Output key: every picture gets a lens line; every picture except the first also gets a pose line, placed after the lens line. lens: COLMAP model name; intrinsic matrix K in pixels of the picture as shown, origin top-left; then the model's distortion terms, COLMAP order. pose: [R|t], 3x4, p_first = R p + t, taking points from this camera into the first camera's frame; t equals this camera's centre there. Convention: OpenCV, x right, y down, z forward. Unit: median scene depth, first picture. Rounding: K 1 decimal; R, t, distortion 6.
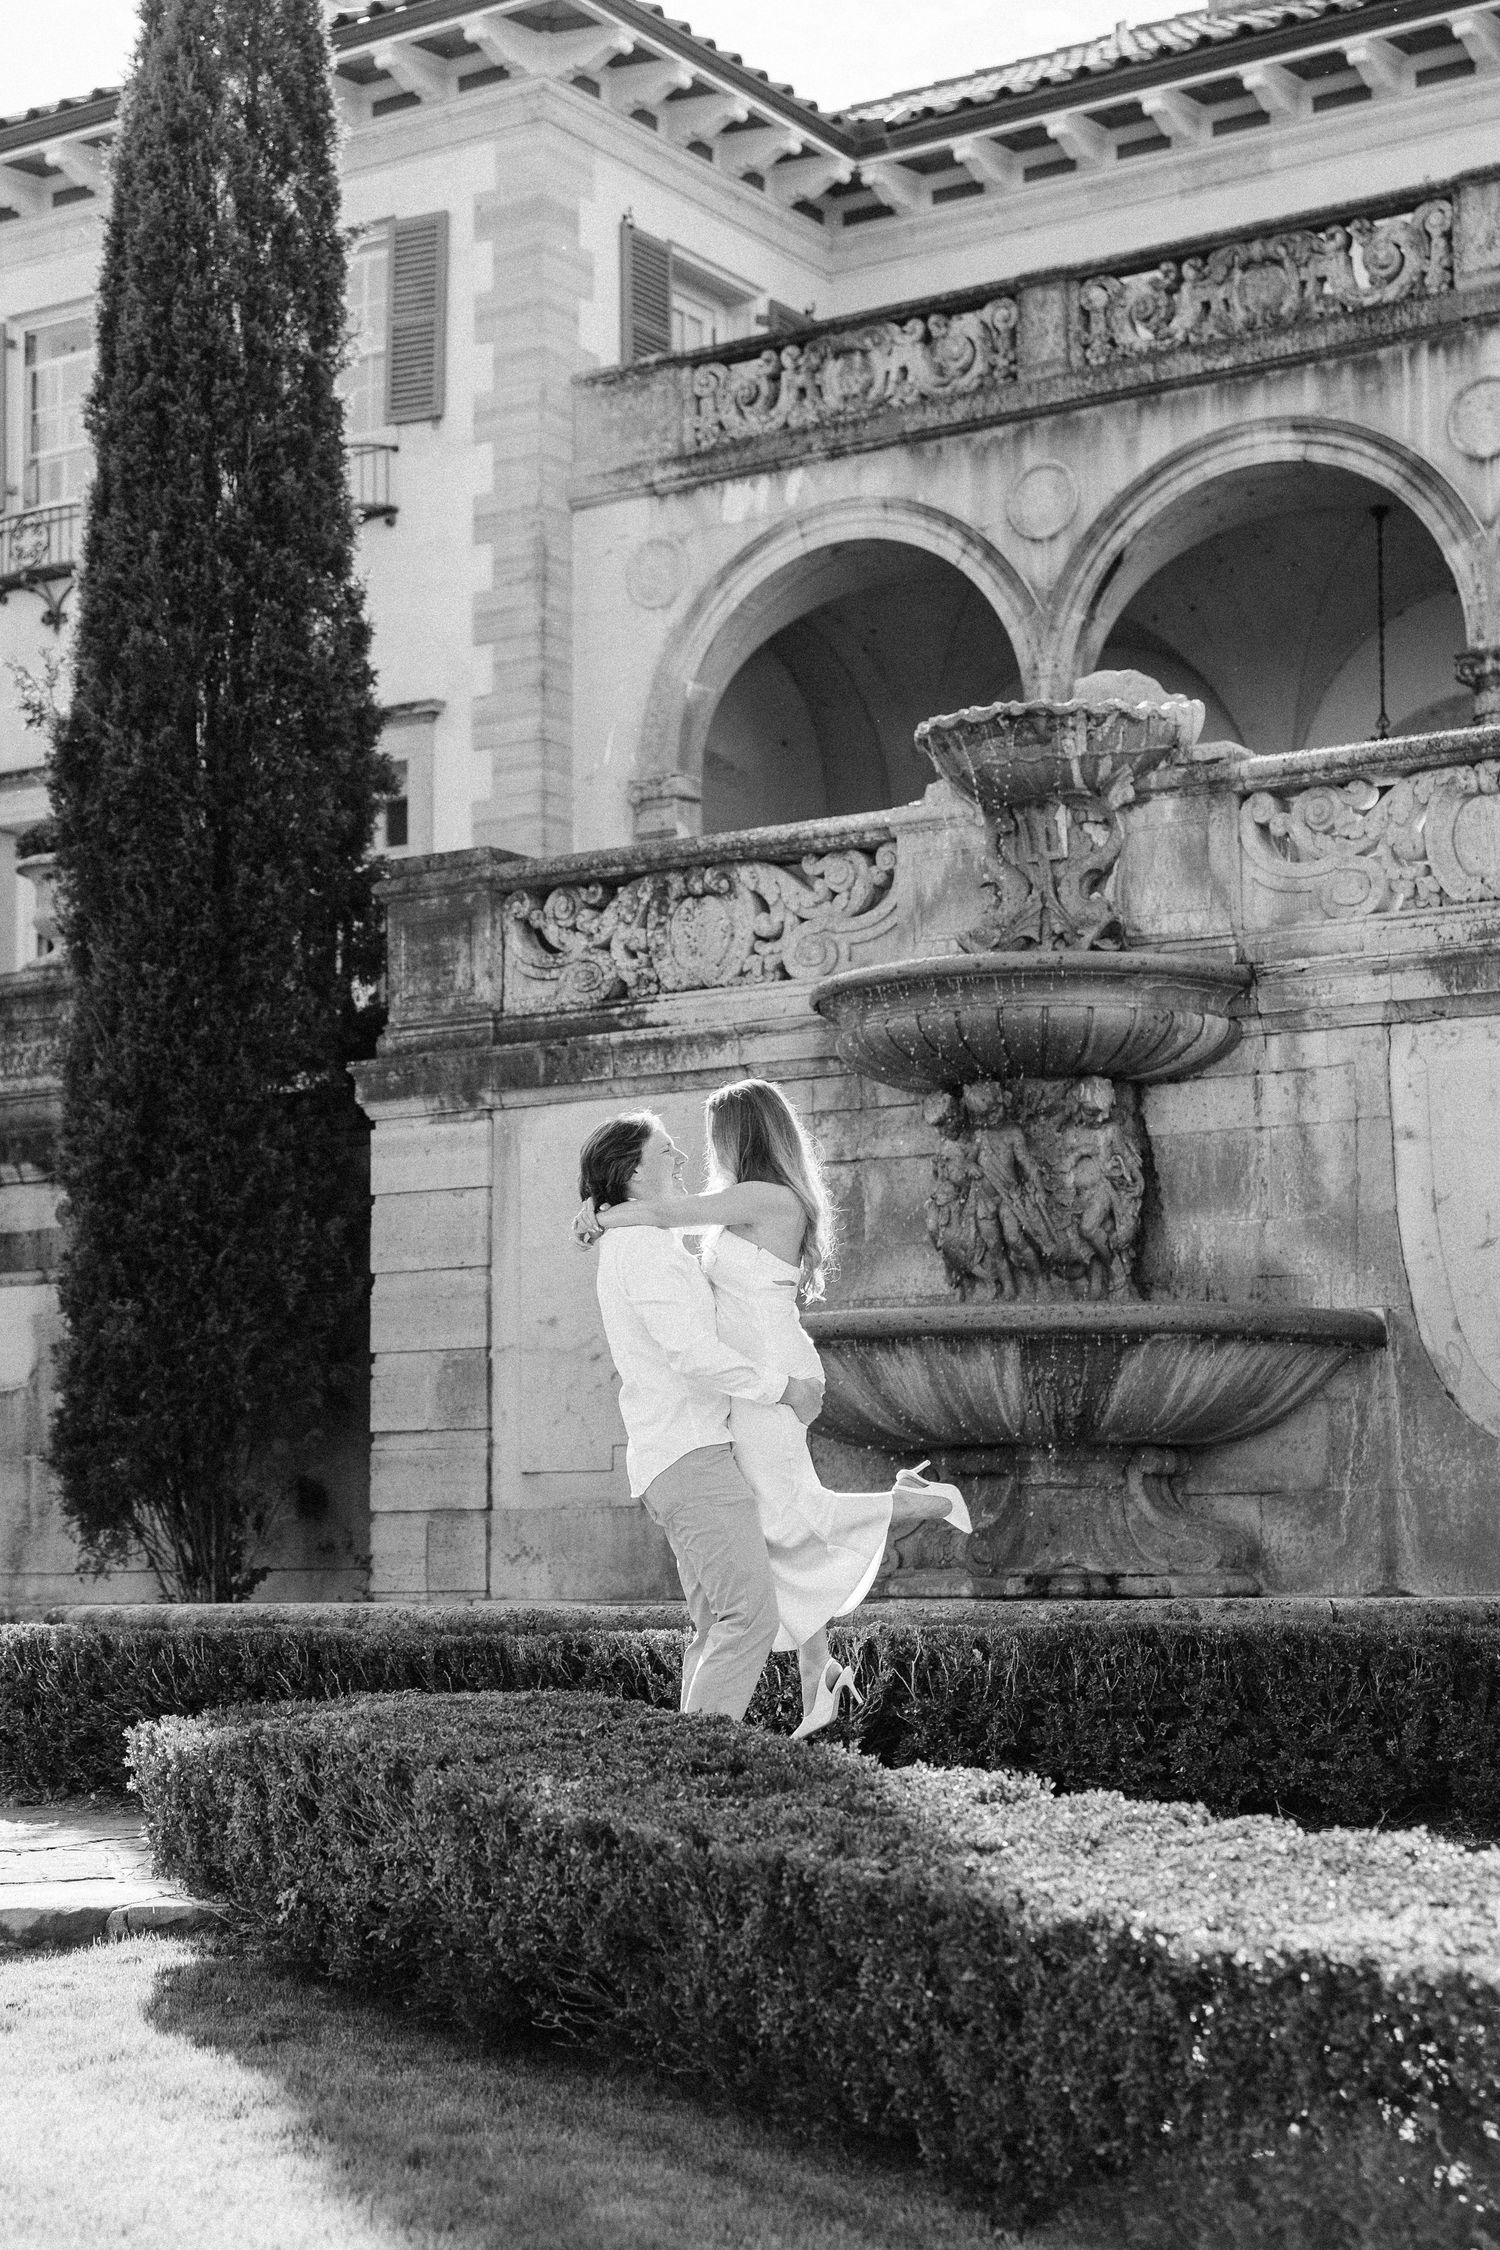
lens RADIAL K [[3733.9, 0, 812.9], [0, 3733.9, 1285.6], [0, 0, 1]] dist [0.030560, 0.017345]
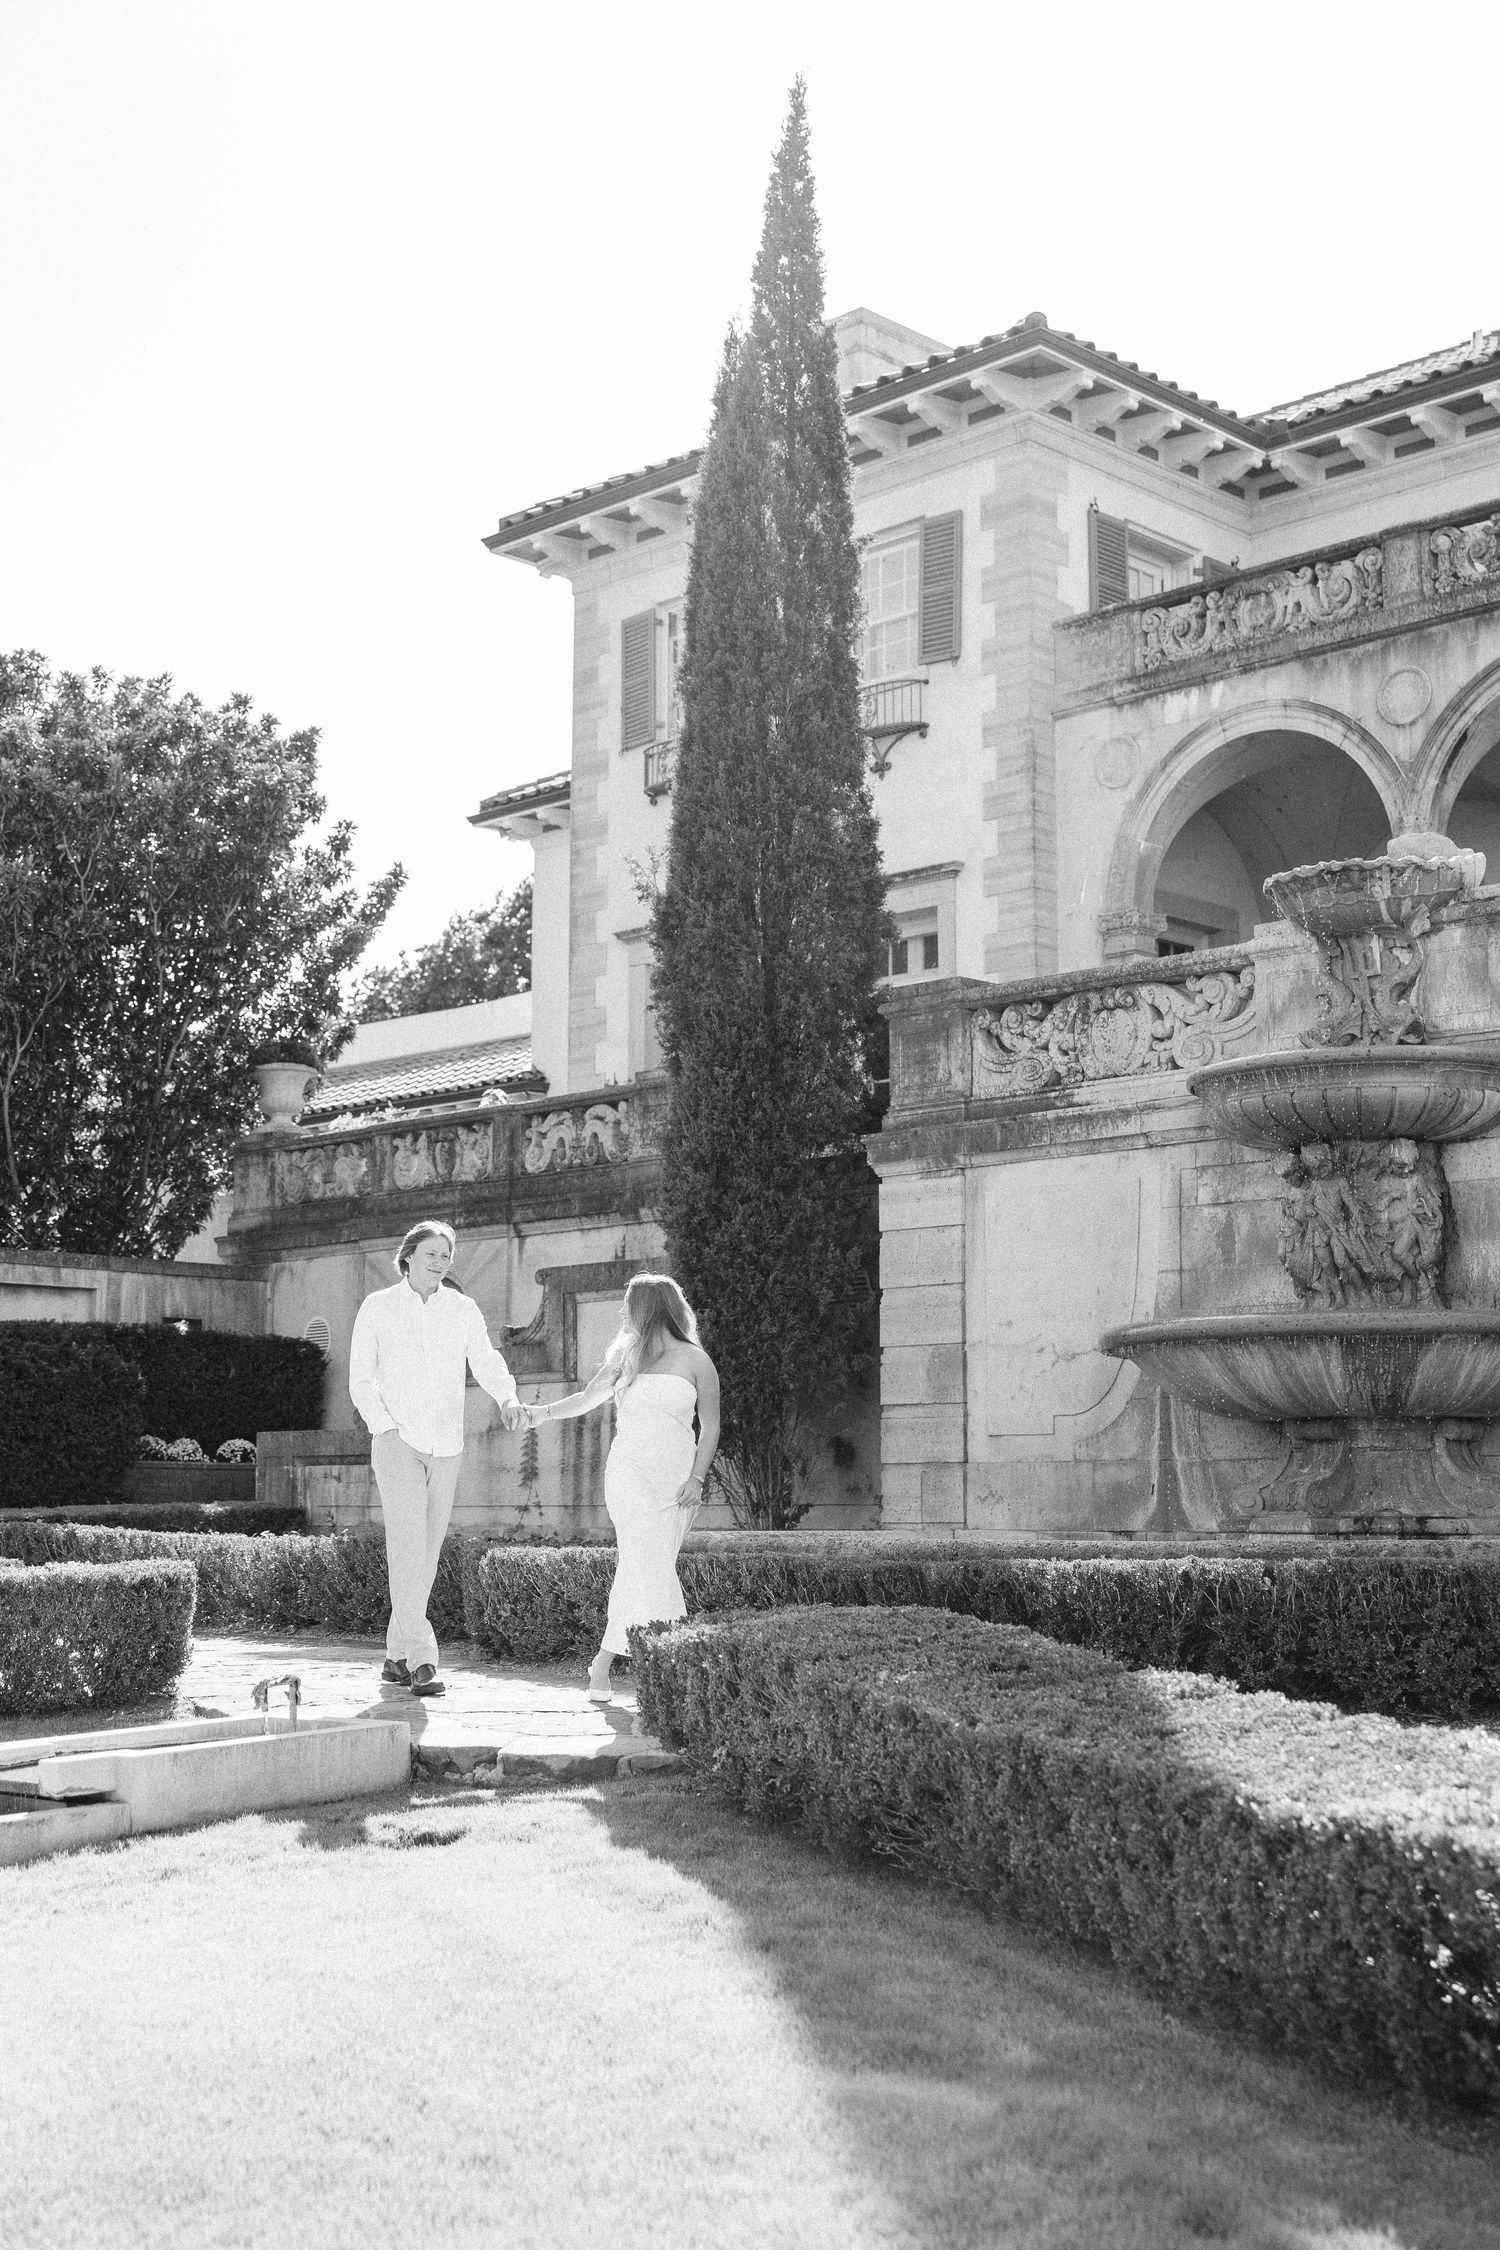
lens RADIAL K [[2794.7, 0, 717.8], [0, 2794.7, 1115.0], [0, 0, 1]] dist [0.012048, 0.041008]
pose [[0.978213, -0.021356, -0.206503, 0.037183], [0.009146, 0.998162, -0.059902, -0.005985], [0.207403, 0.056708, 0.976611, -0.019503]]
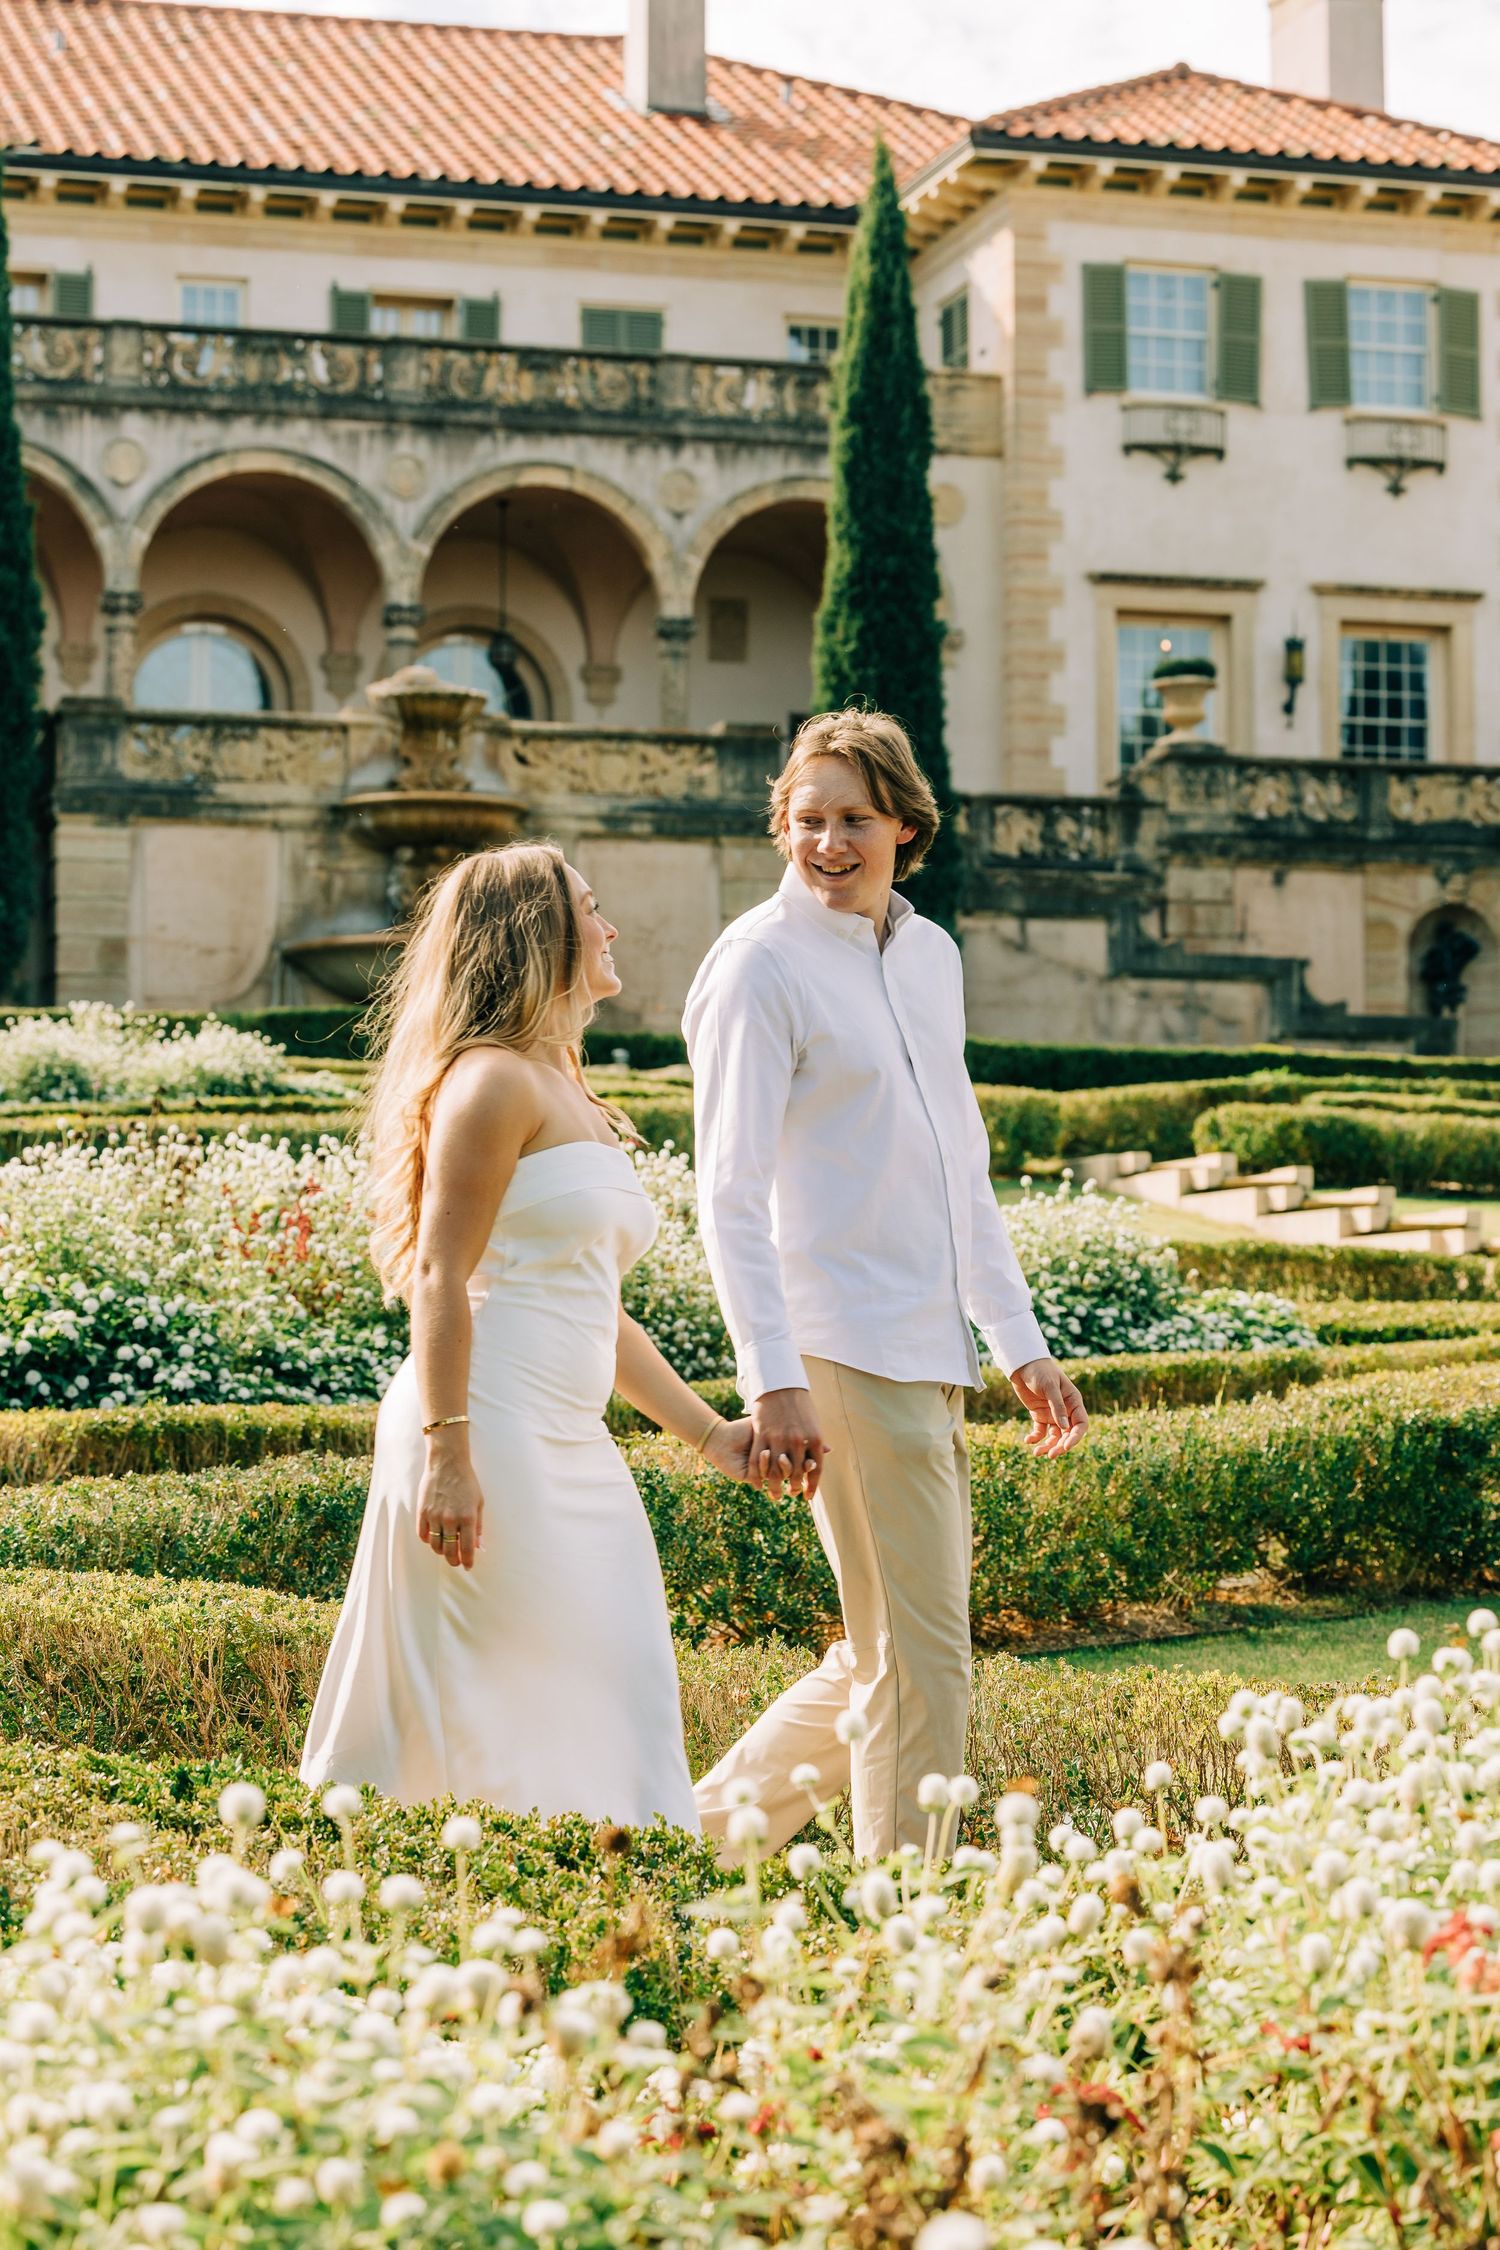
lens RADIAL K [[5071.2, 0, 746.4], [0, 5071.2, 1125.9], [0, 0, 1]] dist [-0.019942, -0.101121]
pose [[0.647213, 0.054339, 0.760370, -1.999030], [-0.064264, 0.997795, -0.016606, 0.145580], [-0.759595, -0.038116, 0.649278, -1.112168]]
